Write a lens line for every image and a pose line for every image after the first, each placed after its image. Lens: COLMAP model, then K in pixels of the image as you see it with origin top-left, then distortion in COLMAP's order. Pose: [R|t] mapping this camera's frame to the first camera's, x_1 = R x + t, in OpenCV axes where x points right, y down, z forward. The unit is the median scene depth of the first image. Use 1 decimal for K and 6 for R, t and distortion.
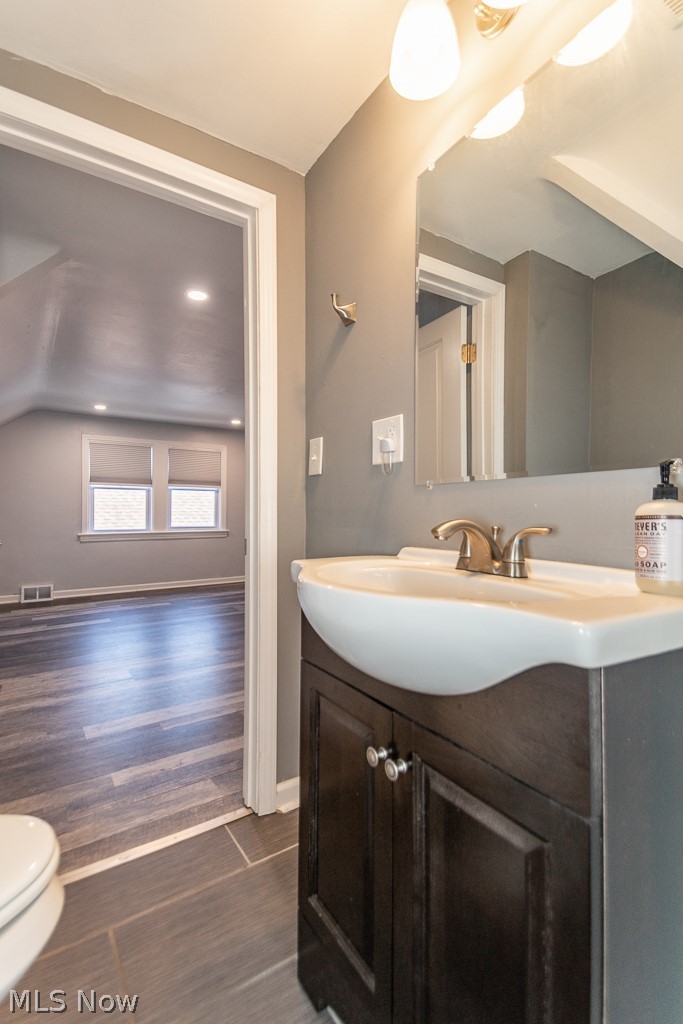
lens RADIAL K [[473.9, 0, 345.0], [0, 473.9, 509.8], [0, 0, 1]] dist [0.004947, 0.000187]
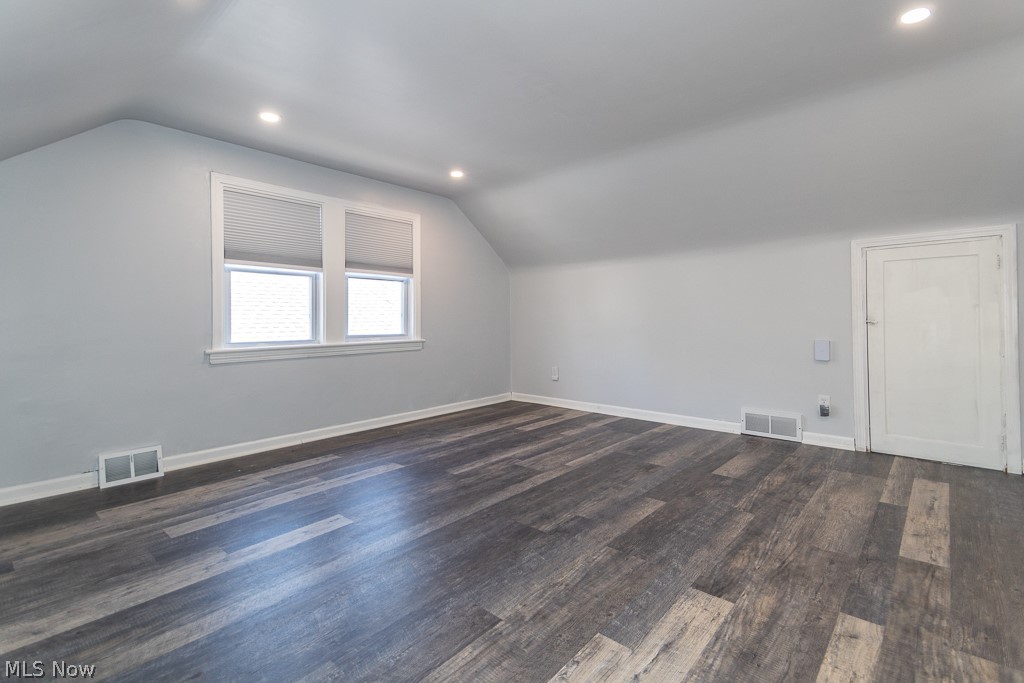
lens RADIAL K [[473.9, 0, 499.4], [0, 473.9, 320.6], [0, 0, 1]] dist [0.004947, 0.000187]
pose [[0.963662, -0.008526, 0.266989, -0.350687], [0.006632, 0.999946, 0.007993, 0.012541], [-0.267042, -0.005932, 0.963667, 0.342905]]
